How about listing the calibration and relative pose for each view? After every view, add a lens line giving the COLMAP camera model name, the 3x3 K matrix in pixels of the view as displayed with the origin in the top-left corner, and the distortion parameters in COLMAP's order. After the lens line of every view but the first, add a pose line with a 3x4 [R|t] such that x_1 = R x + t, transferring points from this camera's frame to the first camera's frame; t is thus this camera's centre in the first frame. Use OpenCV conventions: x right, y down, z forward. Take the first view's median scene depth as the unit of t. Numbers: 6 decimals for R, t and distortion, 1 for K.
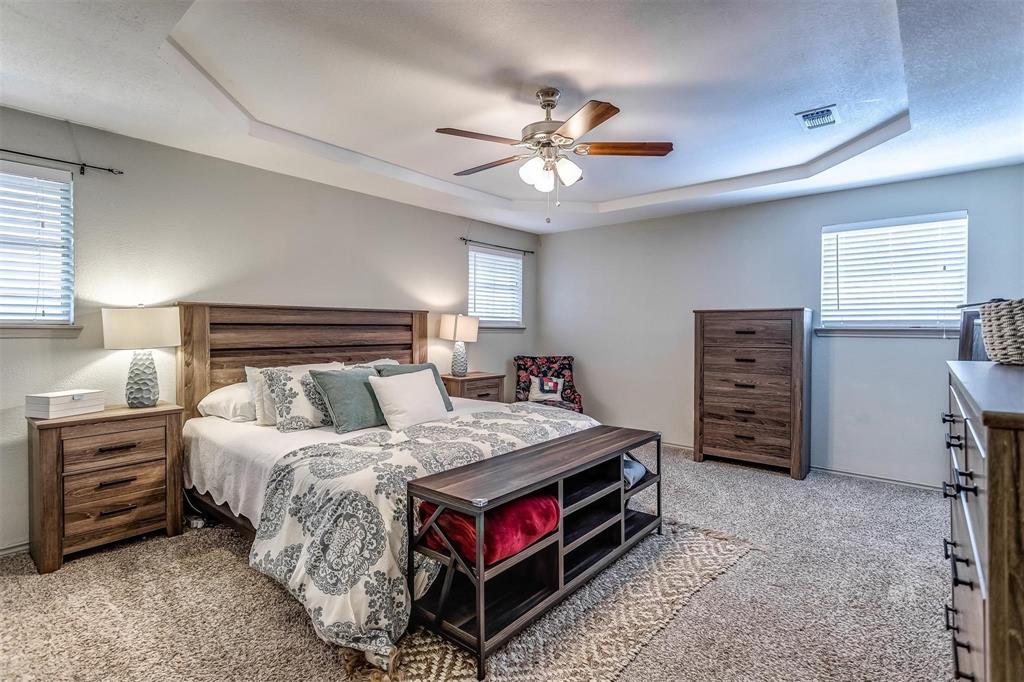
lens RADIAL K [[489.8, 0, 513.3], [0, 489.8, 331.4], [0, 0, 1]] dist [-0.002689, 0.000152]
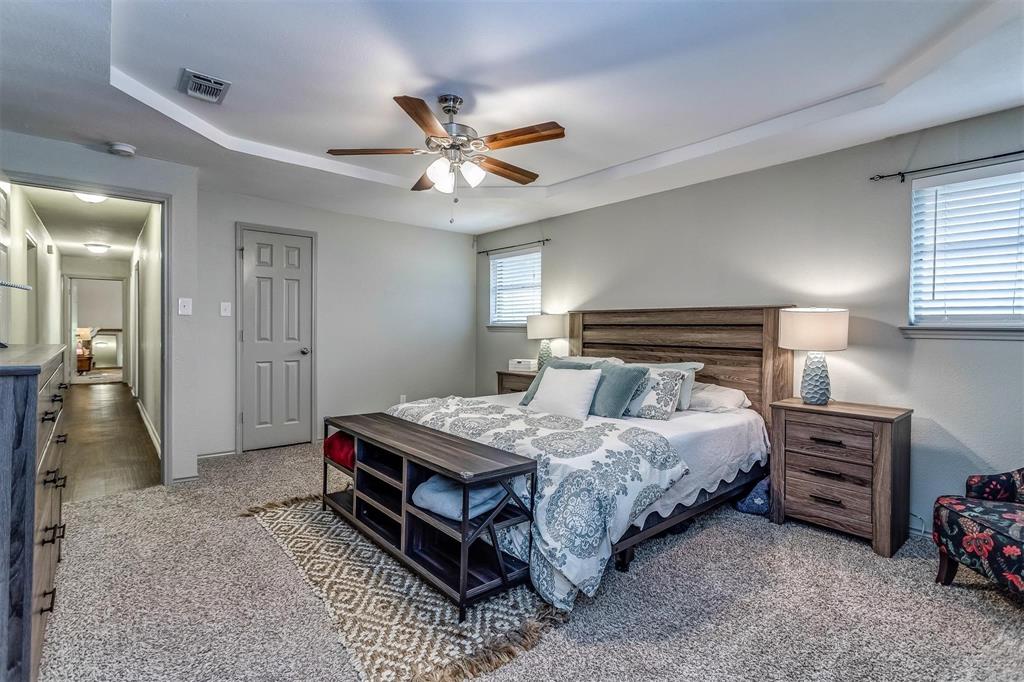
lens RADIAL K [[489.8, 0, 513.9], [0, 489.8, 337.3], [0, 0, 1]] dist [-0.002689, 0.000152]
pose [[-0.167900, 0.013427, -0.985713, 0.669752], [-0.017141, 0.999716, 0.016538, 0.001074], [0.985655, 0.019673, -0.167623, 0.821343]]
